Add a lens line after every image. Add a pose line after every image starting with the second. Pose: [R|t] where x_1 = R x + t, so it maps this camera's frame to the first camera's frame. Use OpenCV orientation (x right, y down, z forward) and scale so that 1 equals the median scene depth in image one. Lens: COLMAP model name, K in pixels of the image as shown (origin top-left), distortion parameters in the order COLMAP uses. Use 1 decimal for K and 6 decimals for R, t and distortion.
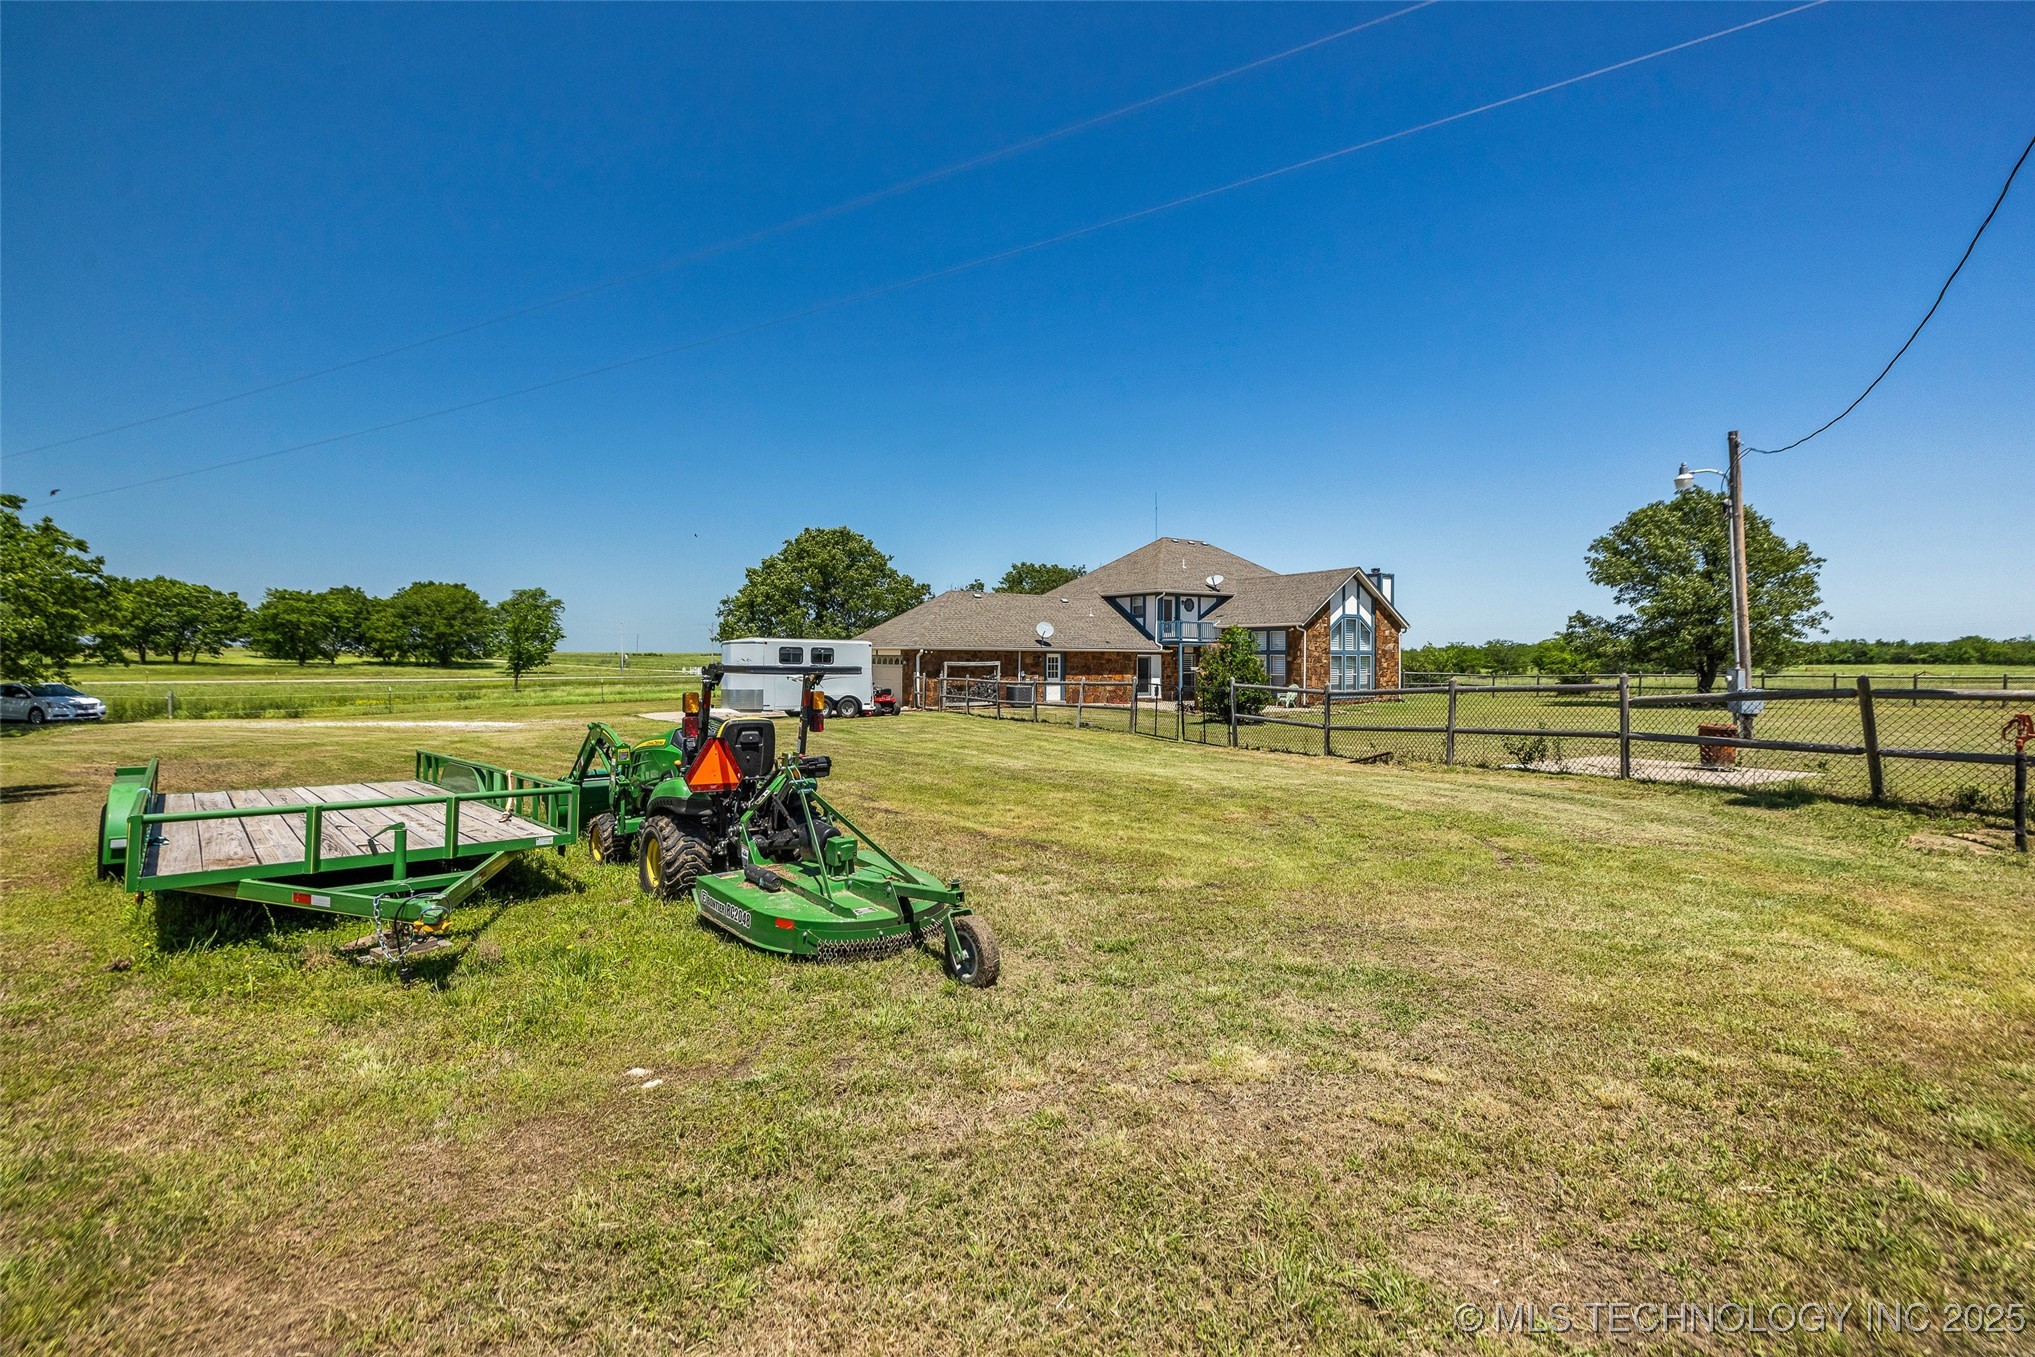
lens RADIAL K [[857.4, 0, 1013.9], [0, 857.4, 648.4], [0, 0, 1]] dist [0.000793, 0.000432]
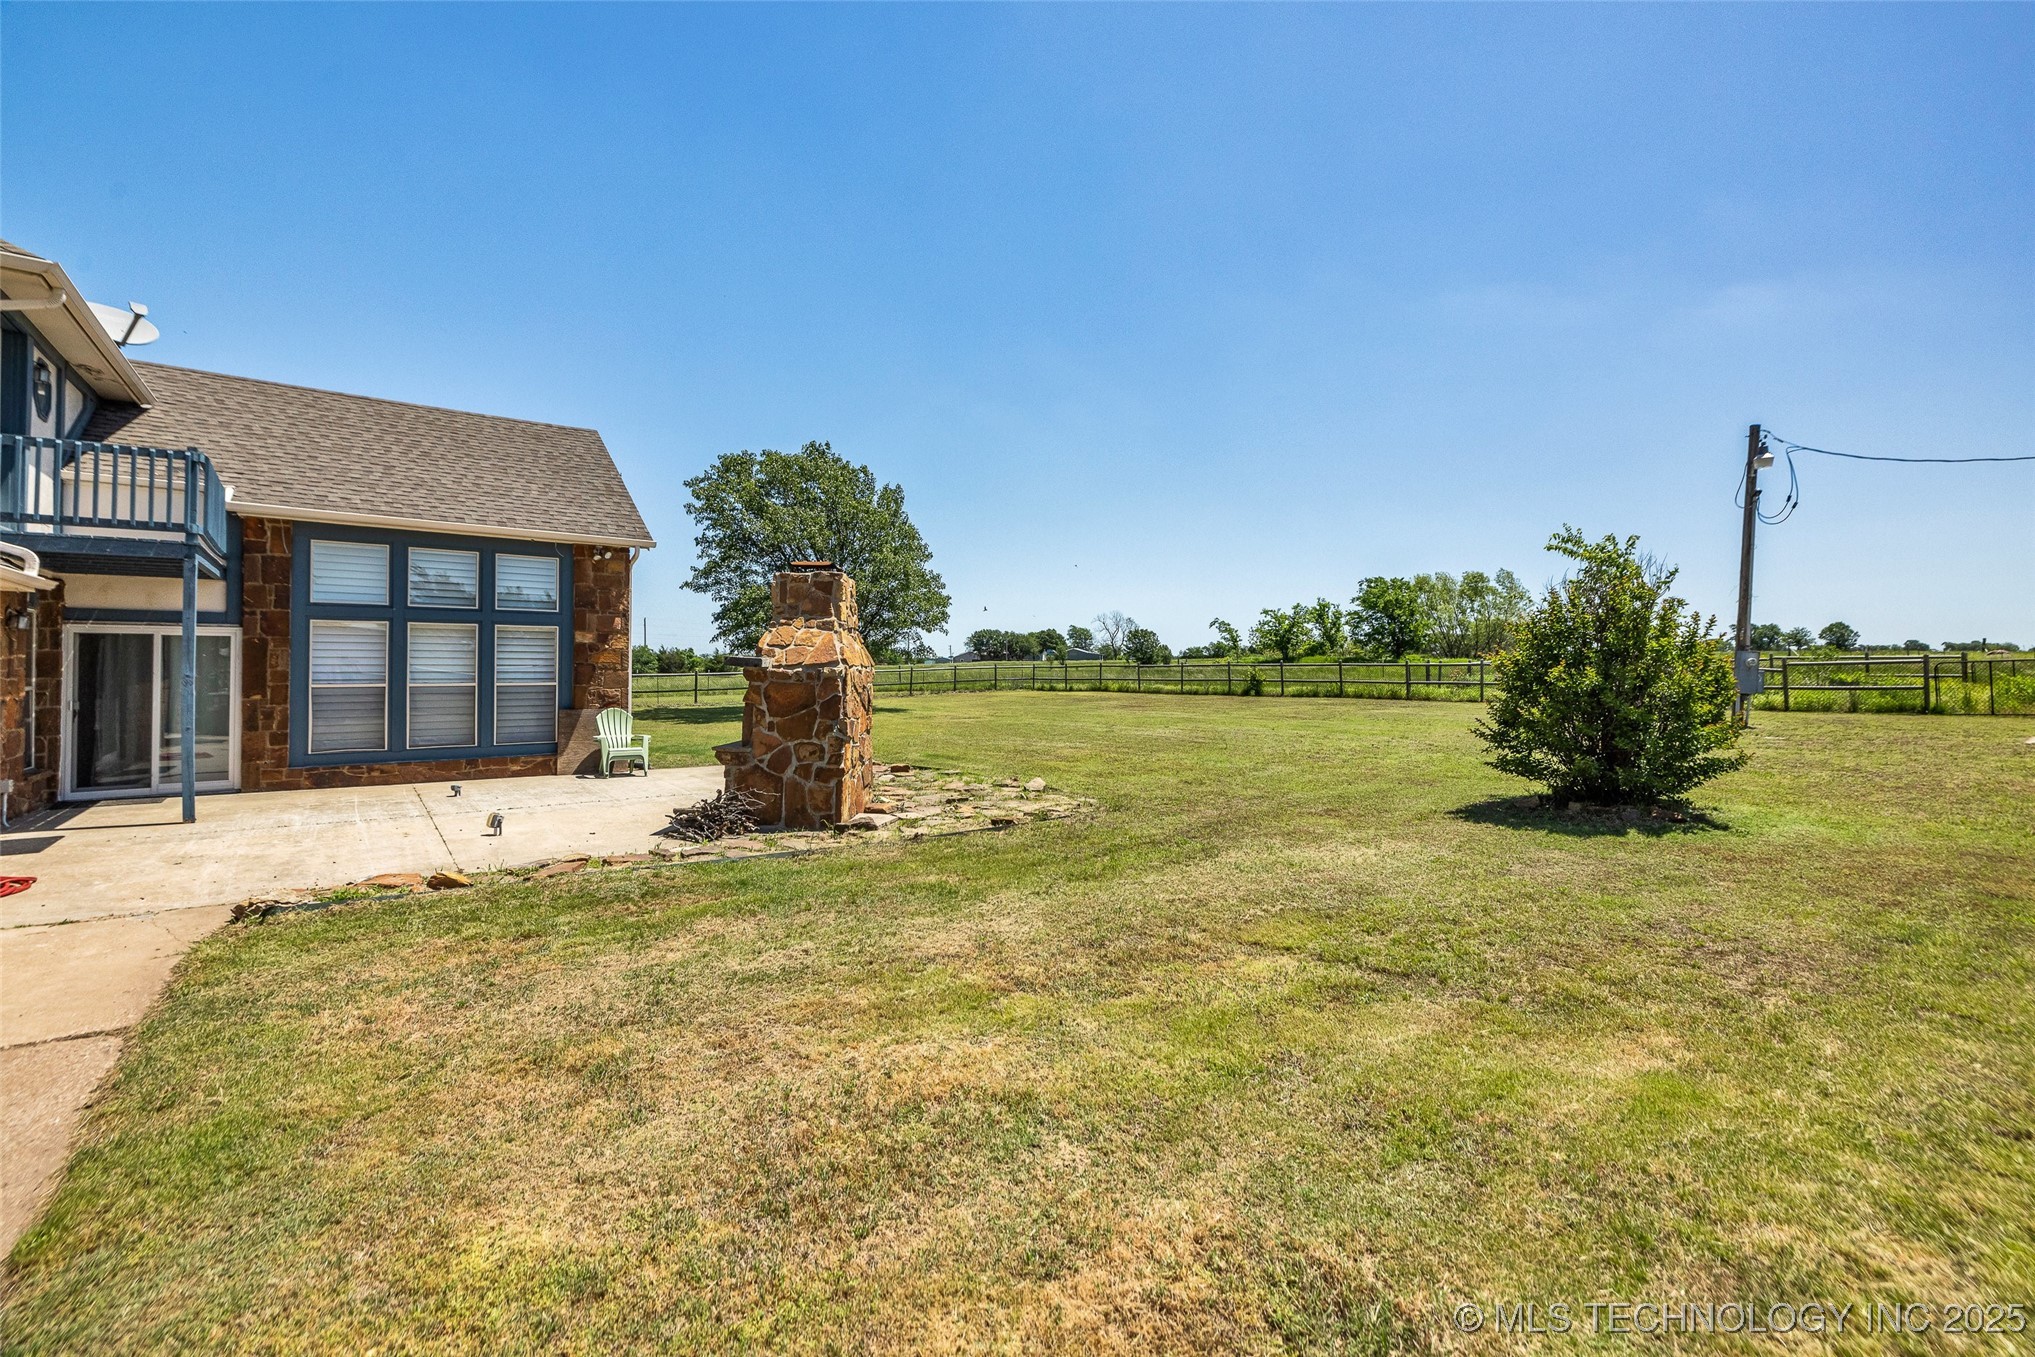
lens RADIAL K [[857.4, 0, 1013.9], [0, 857.4, 648.4], [0, 0, 1]] dist [0.000793, 0.000432]
pose [[-0.090340, 0.020400, 0.995702, -0.039823], [-0.011315, 0.999705, -0.021509, 0.020399], [-0.995847, -0.013210, -0.090083, 0.797004]]
